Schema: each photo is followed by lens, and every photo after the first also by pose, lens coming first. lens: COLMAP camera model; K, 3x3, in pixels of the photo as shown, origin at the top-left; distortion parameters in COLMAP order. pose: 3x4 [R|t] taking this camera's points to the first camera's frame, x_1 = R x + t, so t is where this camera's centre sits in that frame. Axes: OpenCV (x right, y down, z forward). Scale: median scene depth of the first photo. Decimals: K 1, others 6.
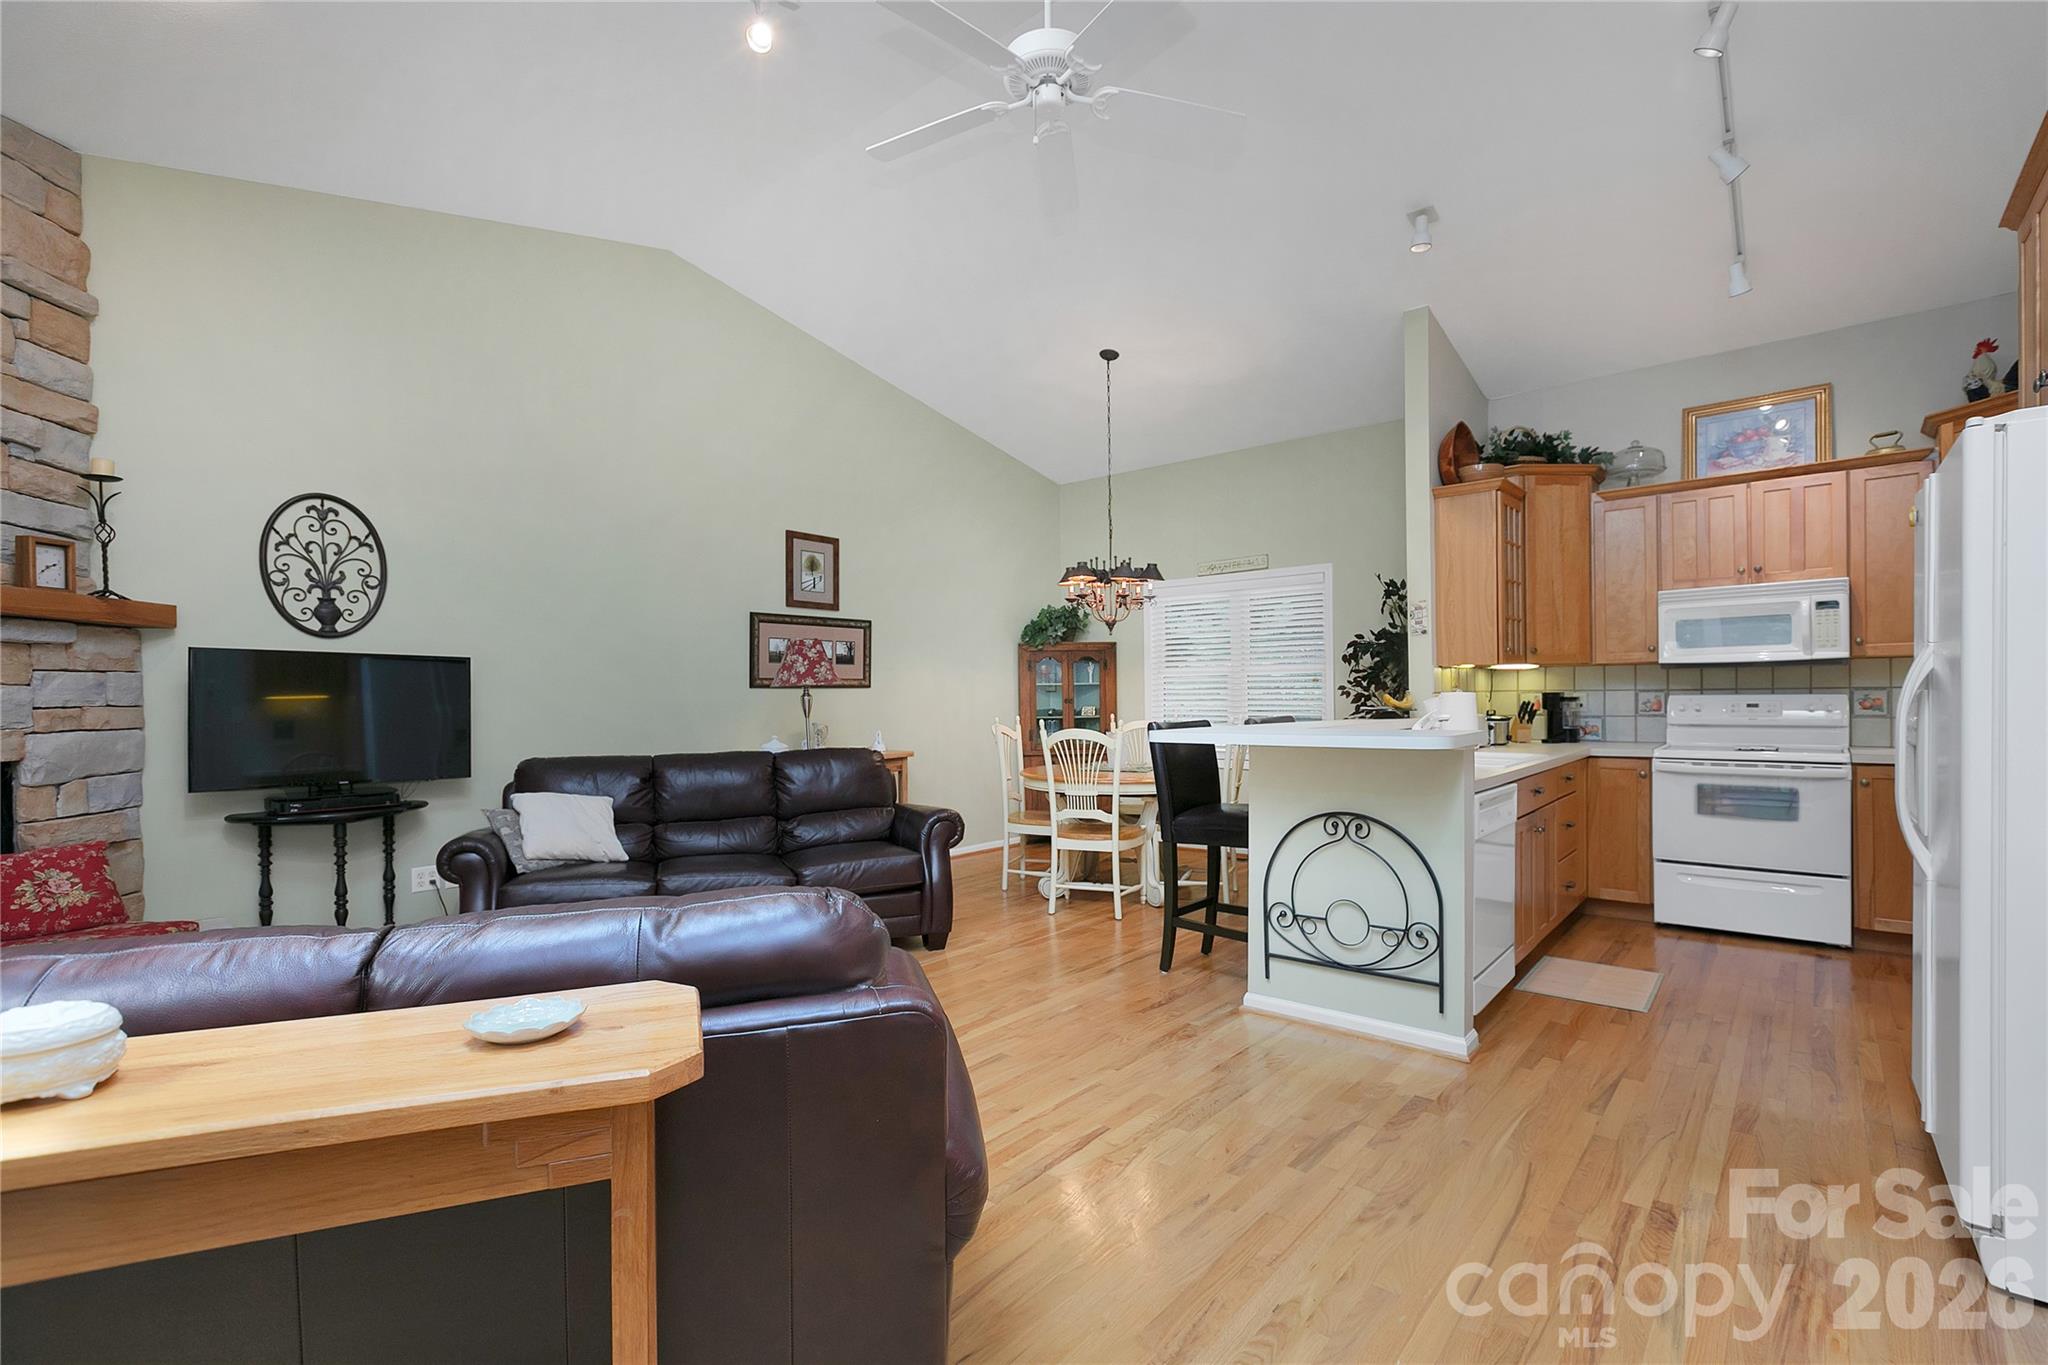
lens RADIAL K [[919.6, 0, 1028.1], [0, 919.6, 702.1], [0, 0, 1]] dist [0.001786, -0.000176]
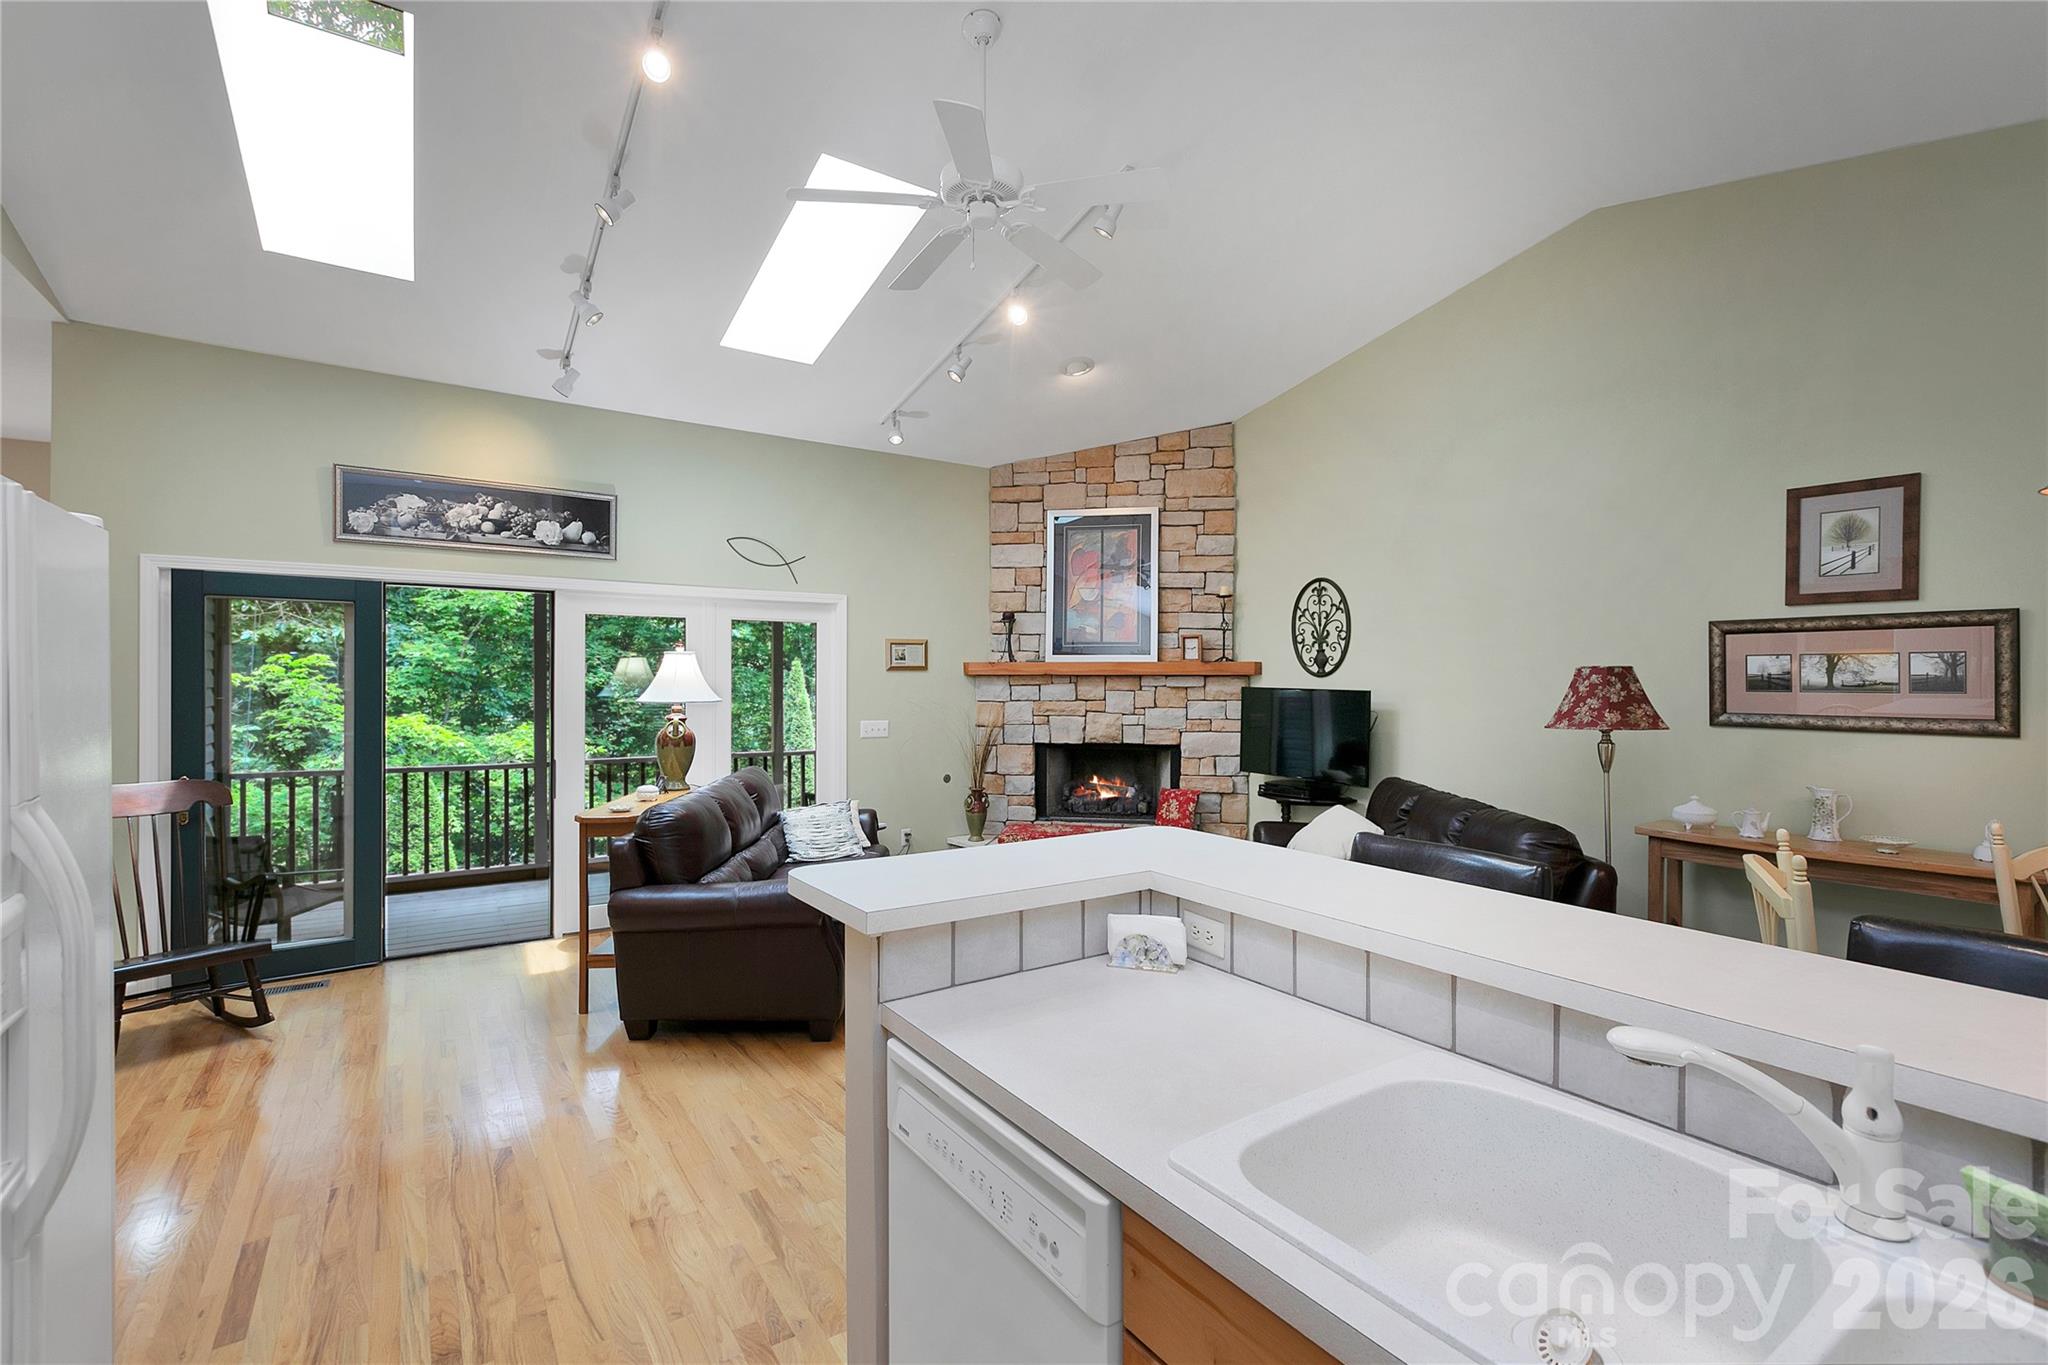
lens RADIAL K [[915.8, 0, 1031.2], [0, 915.8, 674.3], [0, 0, 1]] dist [0.002179, 0.000264]
pose [[-0.268427, 0.004632, -0.963289, 0.629034], [-0.005817, 0.999962, 0.006429, -0.068197], [0.963282, 0.007329, -0.268390, 0.800566]]
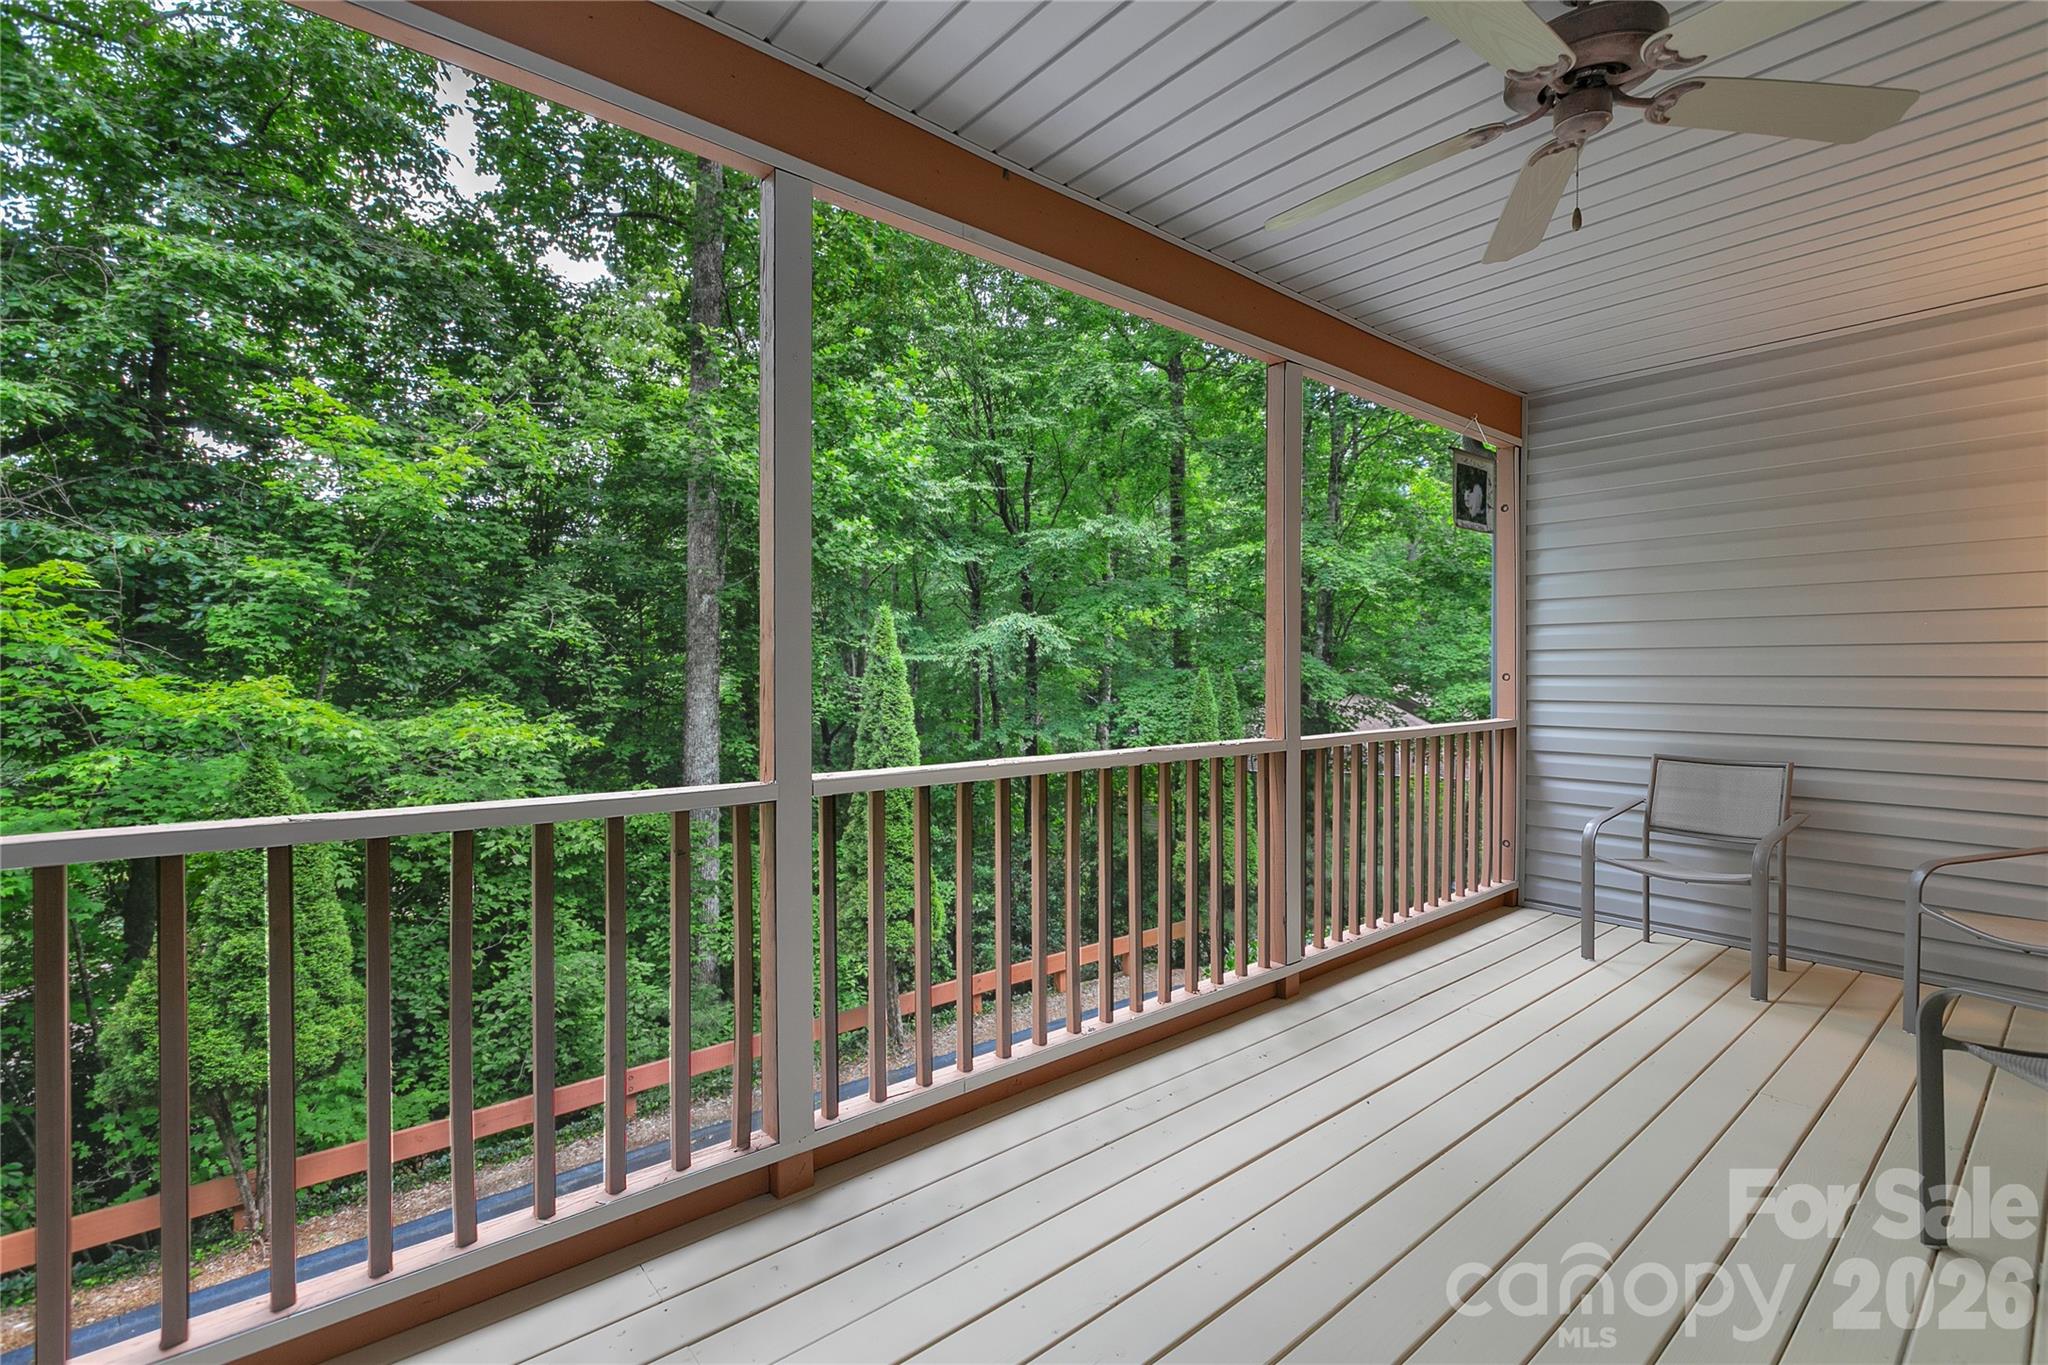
lens RADIAL K [[912.8, 0, 1033.8], [0, 912.8, 682.2], [0, 0, 1]] dist [-0.000947, 0.000868]
pose [[-0.161201, 0.028567, -0.986508, -0.210234], [-0.004924, 0.999545, 0.029749, 0.033655], [0.986909, 0.009653, -0.160987, -0.198911]]
